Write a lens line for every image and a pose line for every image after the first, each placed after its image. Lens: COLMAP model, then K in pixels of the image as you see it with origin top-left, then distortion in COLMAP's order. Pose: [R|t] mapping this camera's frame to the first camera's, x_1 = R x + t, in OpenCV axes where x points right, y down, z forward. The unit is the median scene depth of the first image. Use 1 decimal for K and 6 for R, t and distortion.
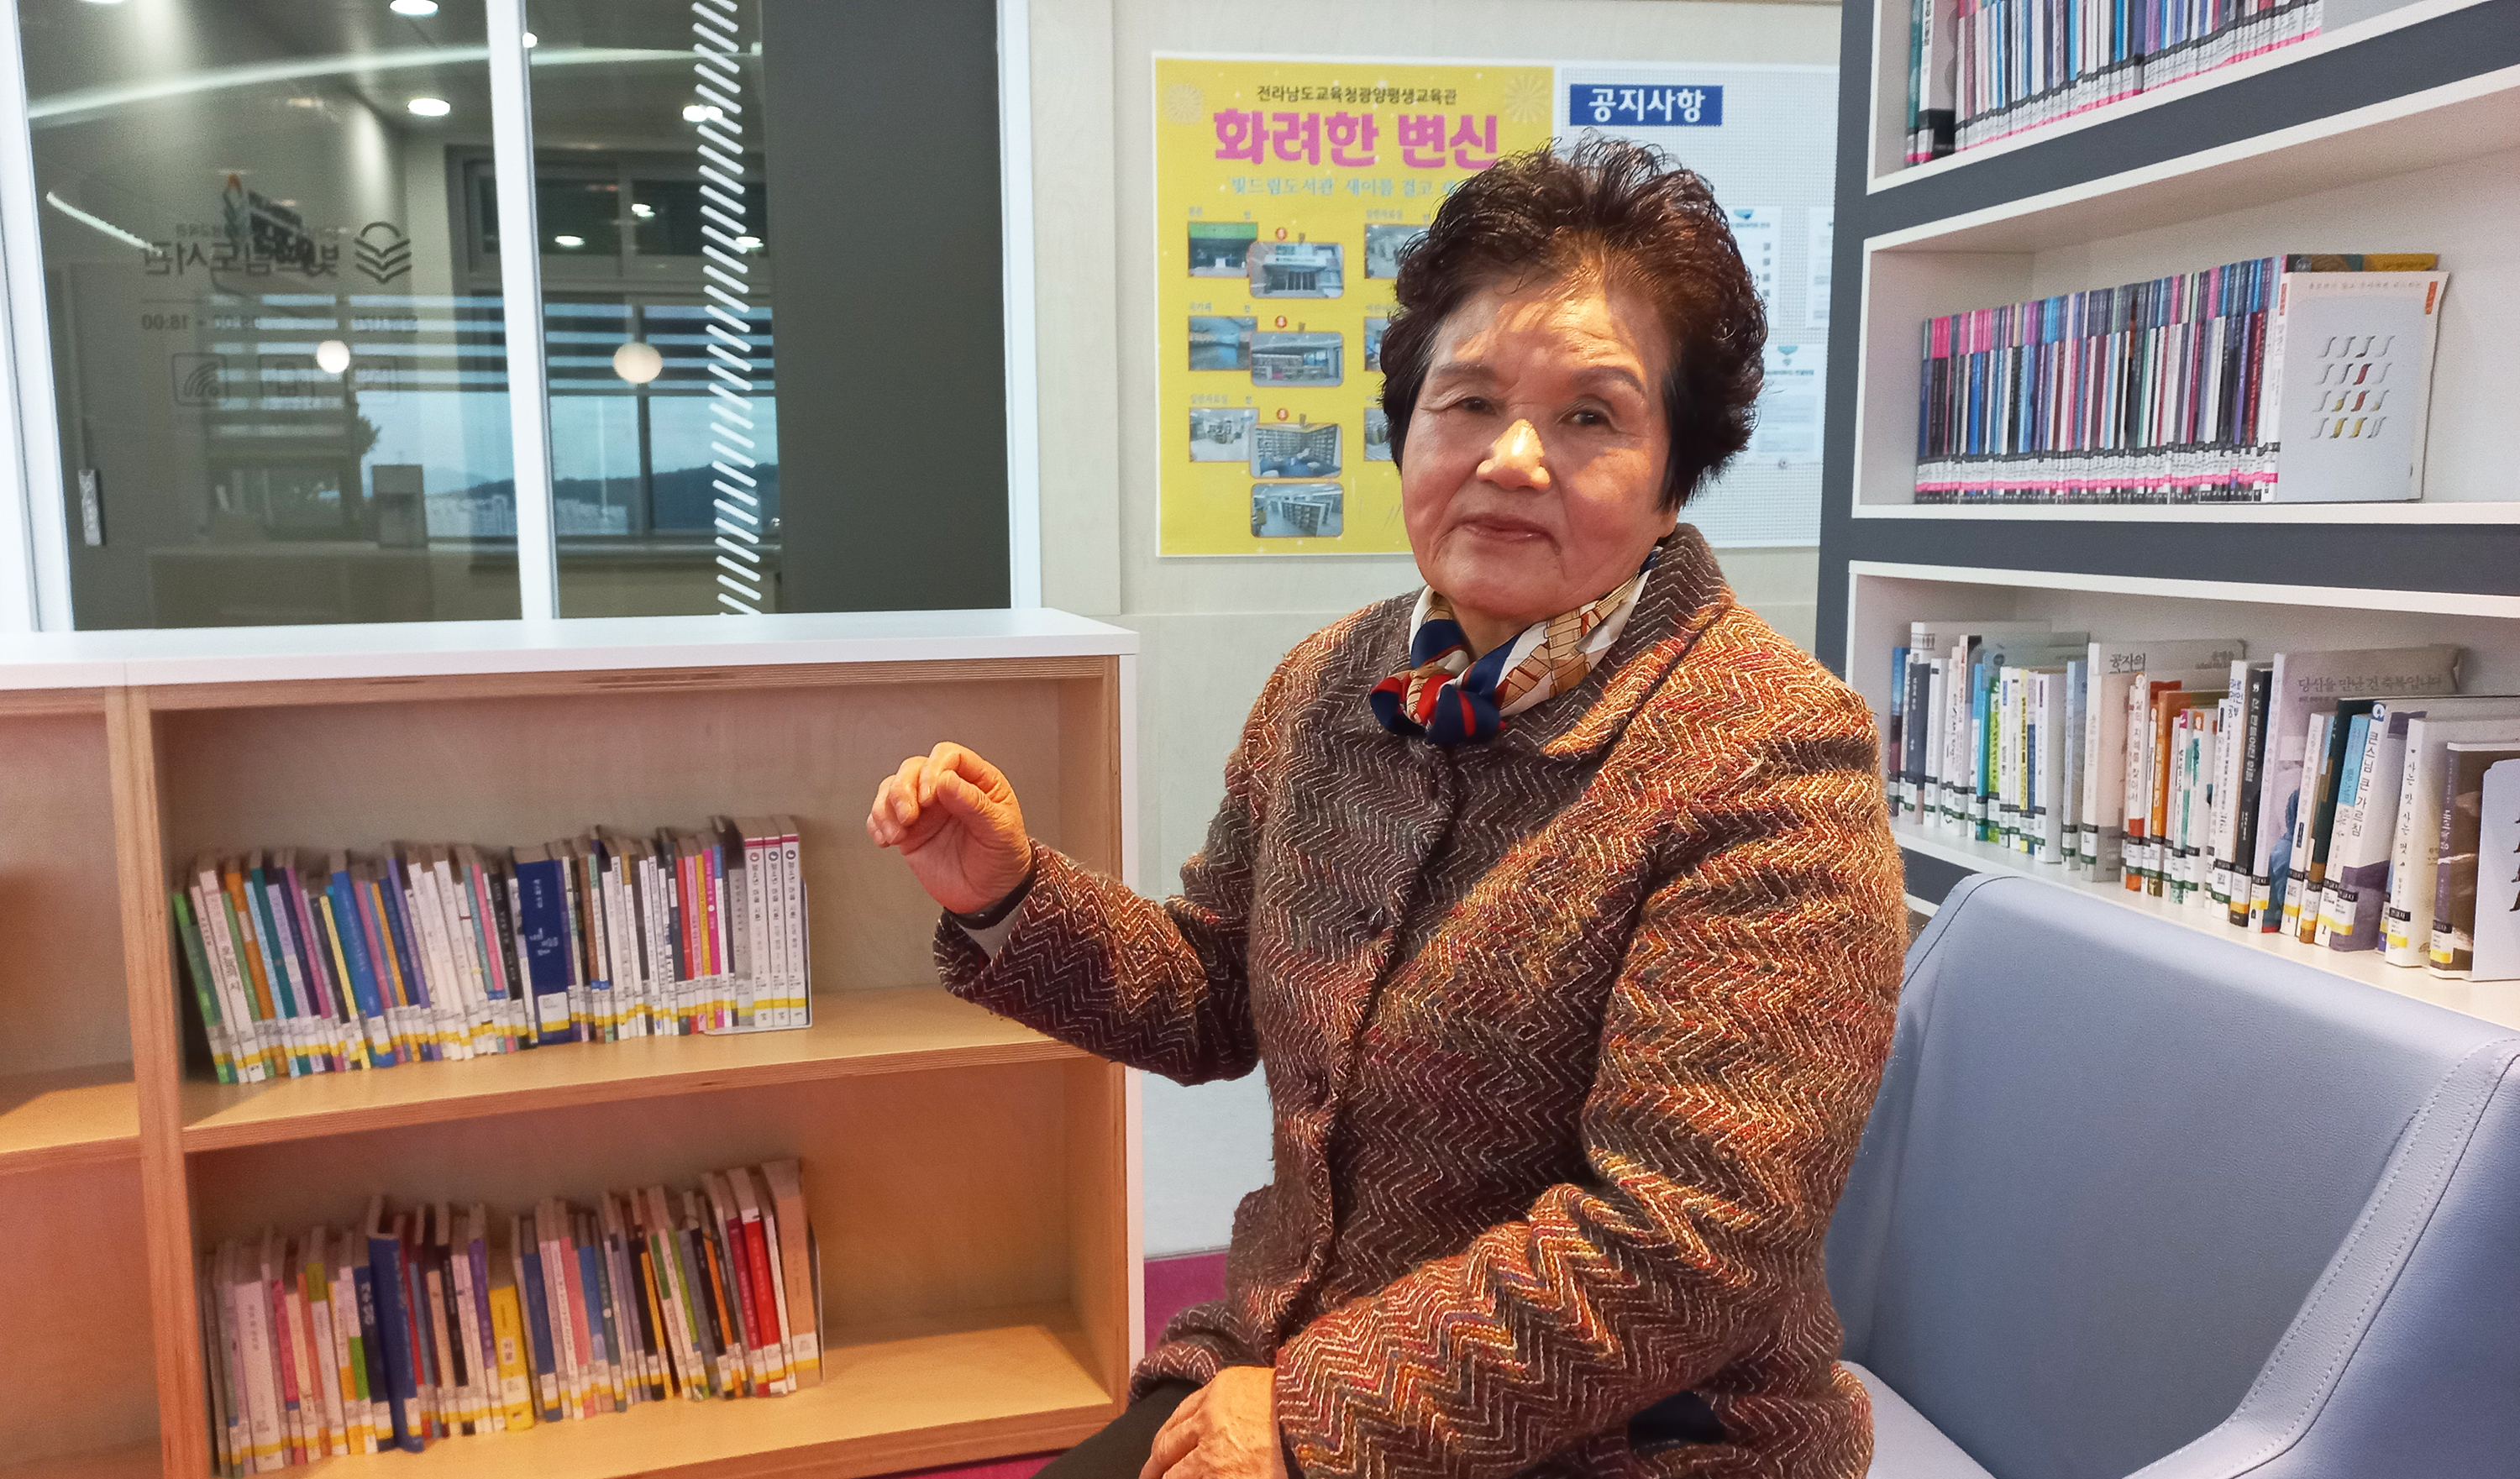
lens RADIAL K [[1920.7, 0, 1260.0], [0, 1920.7, 739.5], [0, 0, 1]] dist [-0.005017, -0.002808]
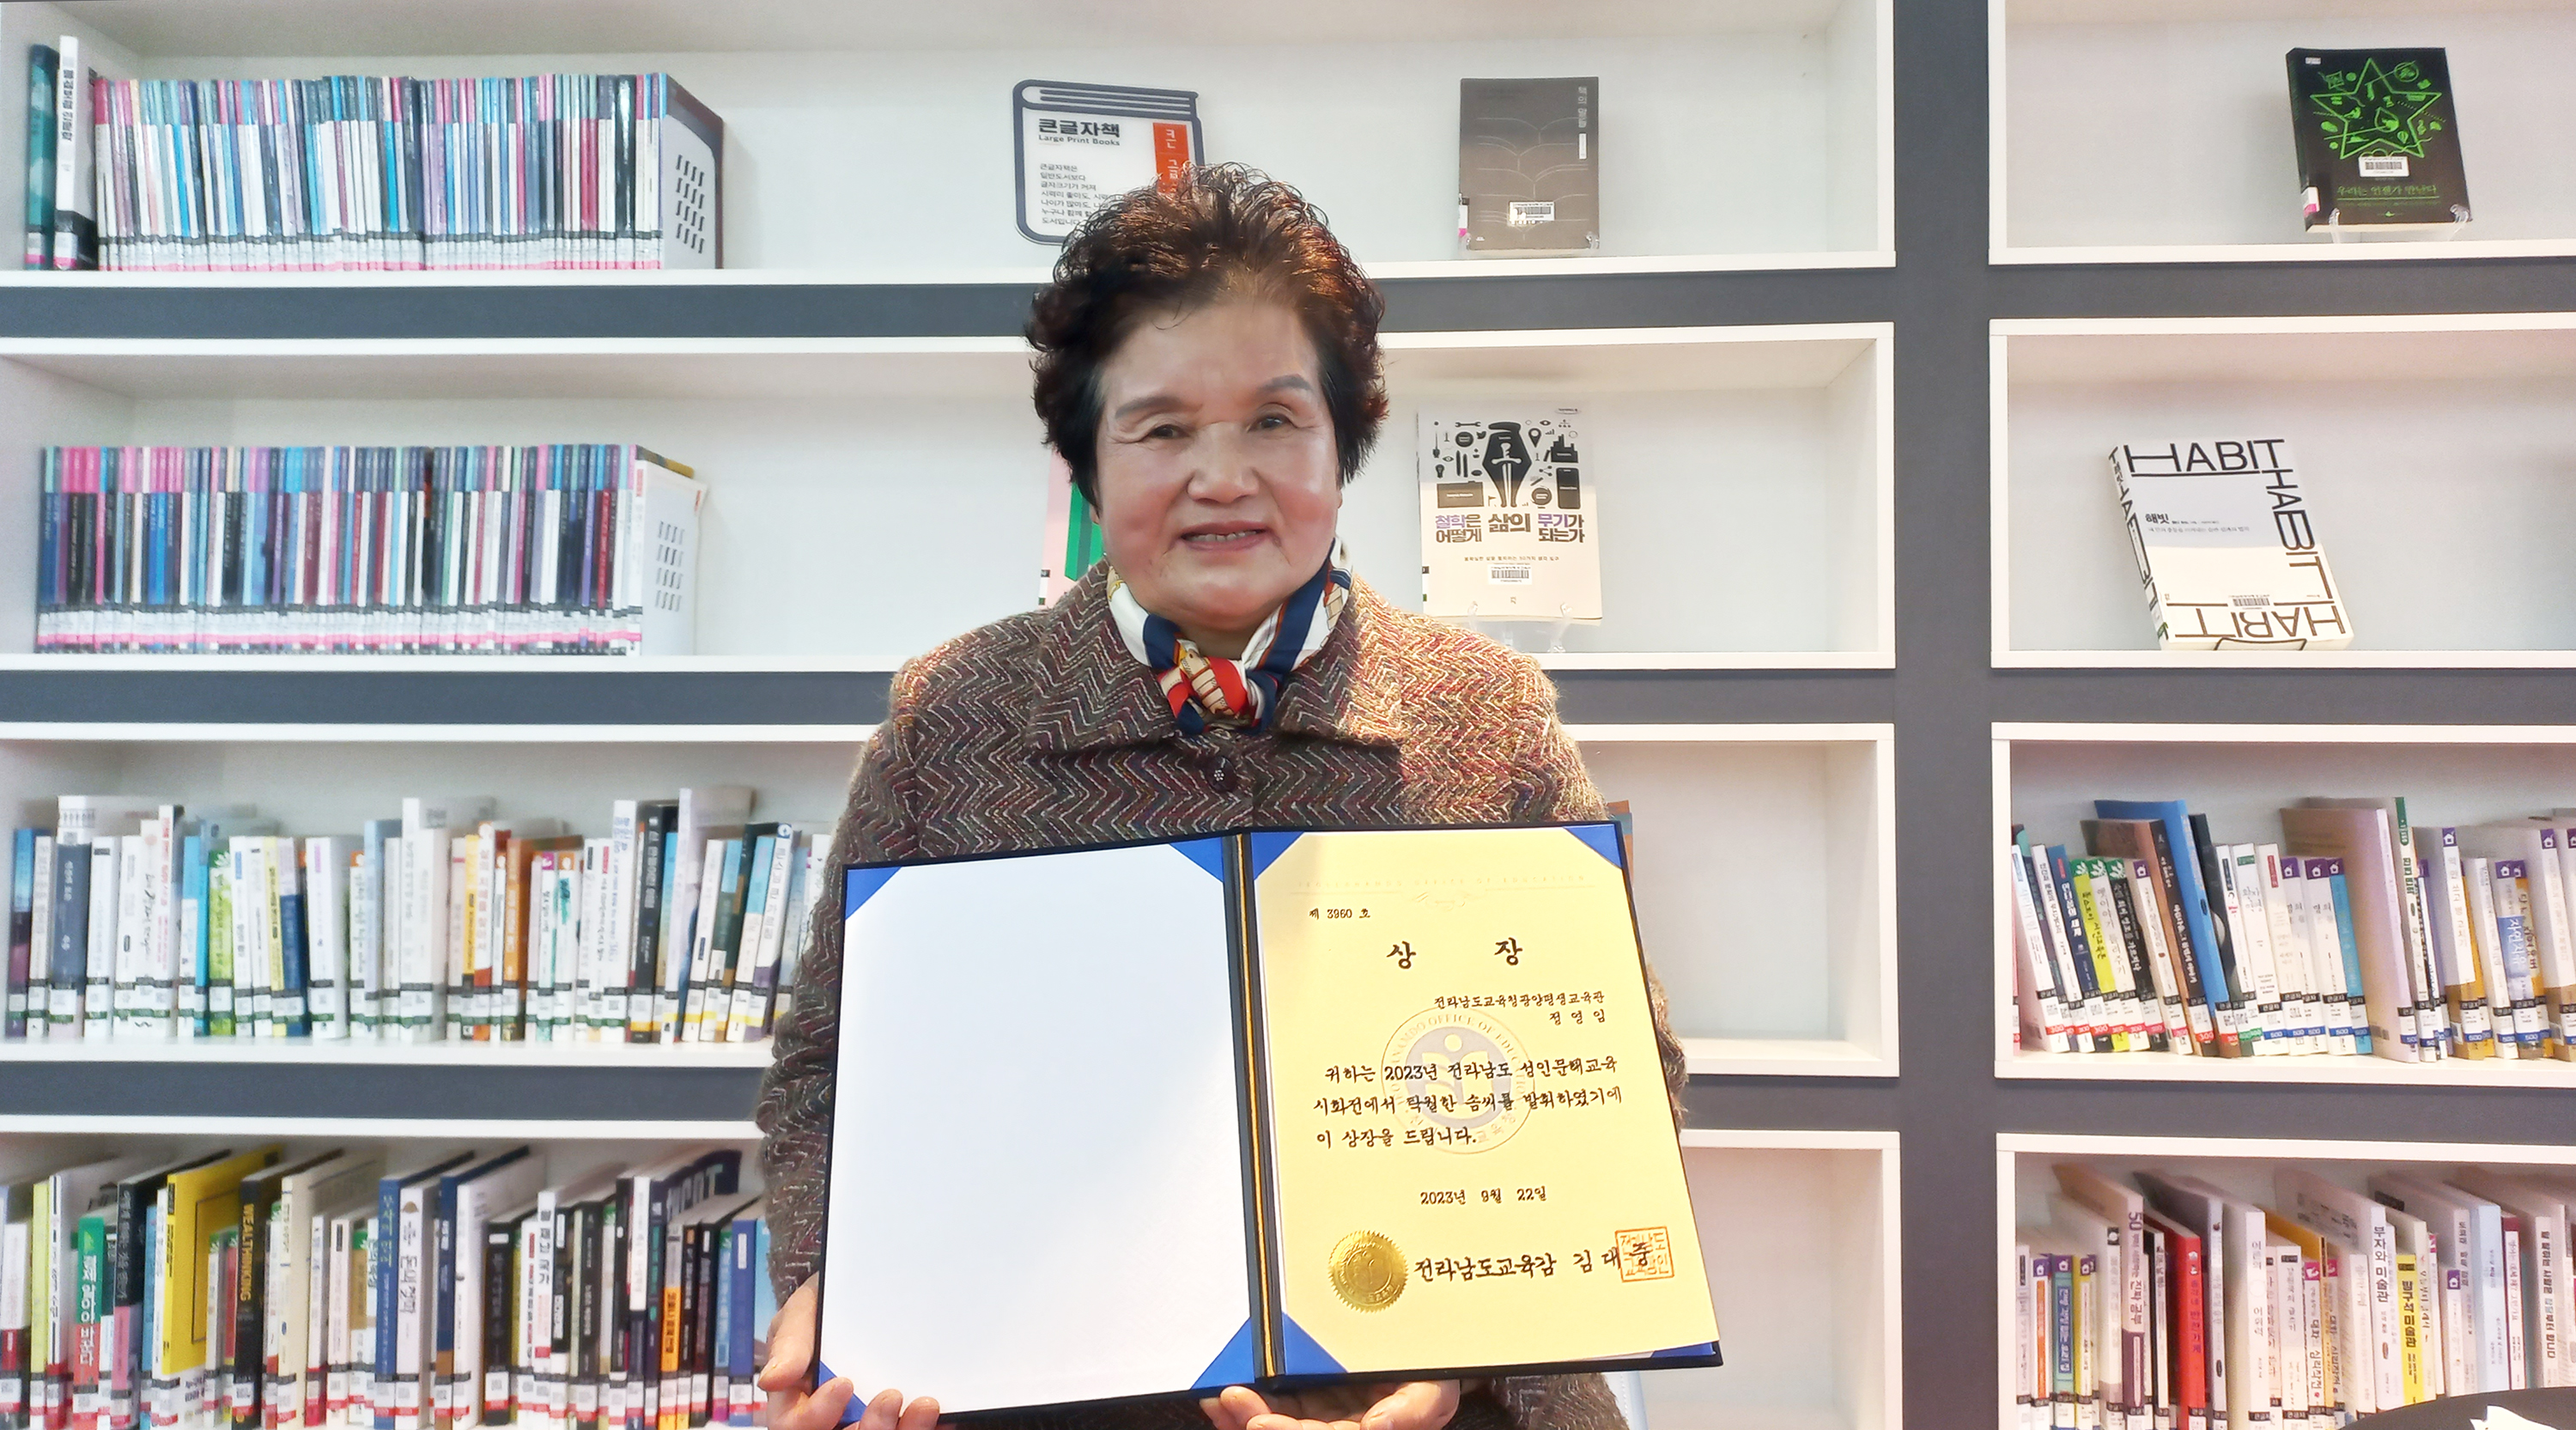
lens RADIAL K [[1793.1, 0, 1288.0], [0, 1793.1, 715.0], [0, 0, 1]] dist [0.020191, -0.004386]
pose [[0.245849, 0.051475, 0.967940, -0.355208], [0.110507, 0.990590, -0.080748, 0.032300], [-0.962988, 0.126816, 0.237847, 0.346613]]
